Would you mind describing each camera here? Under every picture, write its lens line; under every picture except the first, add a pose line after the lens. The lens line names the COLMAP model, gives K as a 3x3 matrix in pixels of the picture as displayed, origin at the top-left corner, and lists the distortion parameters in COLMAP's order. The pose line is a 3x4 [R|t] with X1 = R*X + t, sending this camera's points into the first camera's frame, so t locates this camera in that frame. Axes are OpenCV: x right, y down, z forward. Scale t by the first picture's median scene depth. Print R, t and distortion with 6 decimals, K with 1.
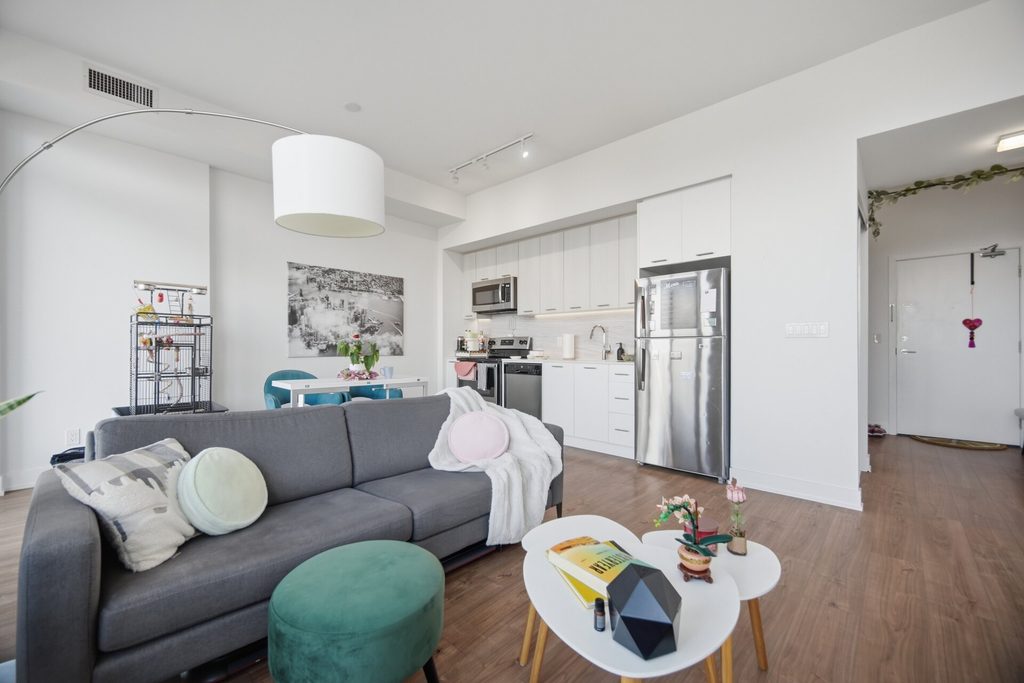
lens RADIAL K [[414.5, 0, 508.0], [0, 414.5, 346.9], [0, 0, 1]] dist [-0.001017, -0.000069]
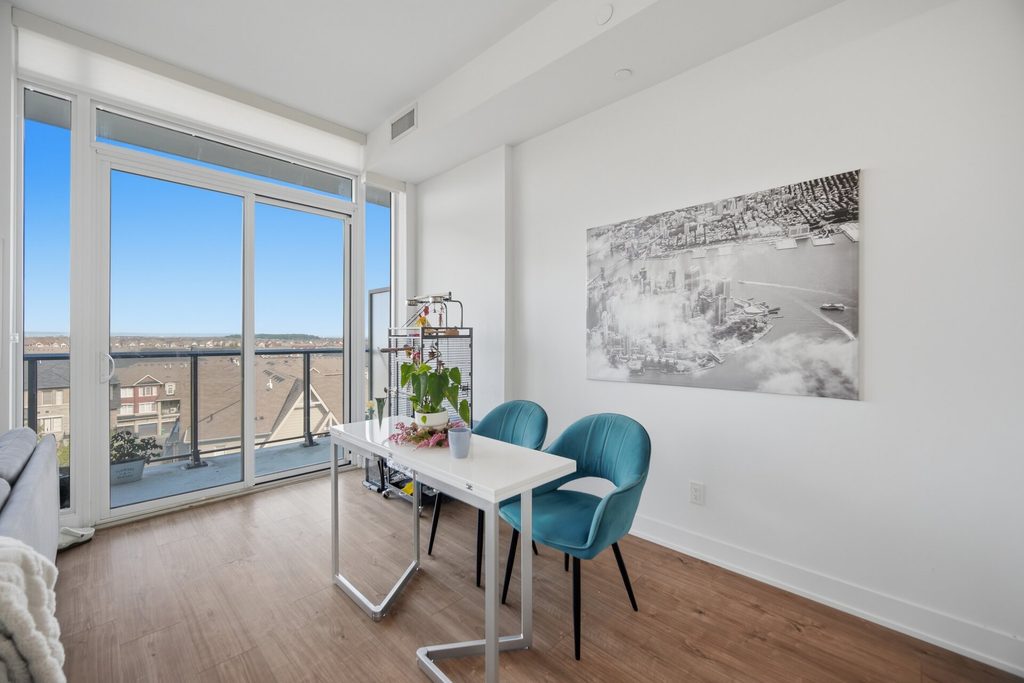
lens RADIAL K [[414.6, 0, 510.1], [0, 414.6, 338.7], [0, 0, 1]] dist [-0.001675, -0.000429]
pose [[-0.022680, -0.002485, -0.999740, 0.094658], [0.001063, 0.999996, -0.002510, -0.030979], [0.999742, -0.001120, -0.022677, 0.778935]]
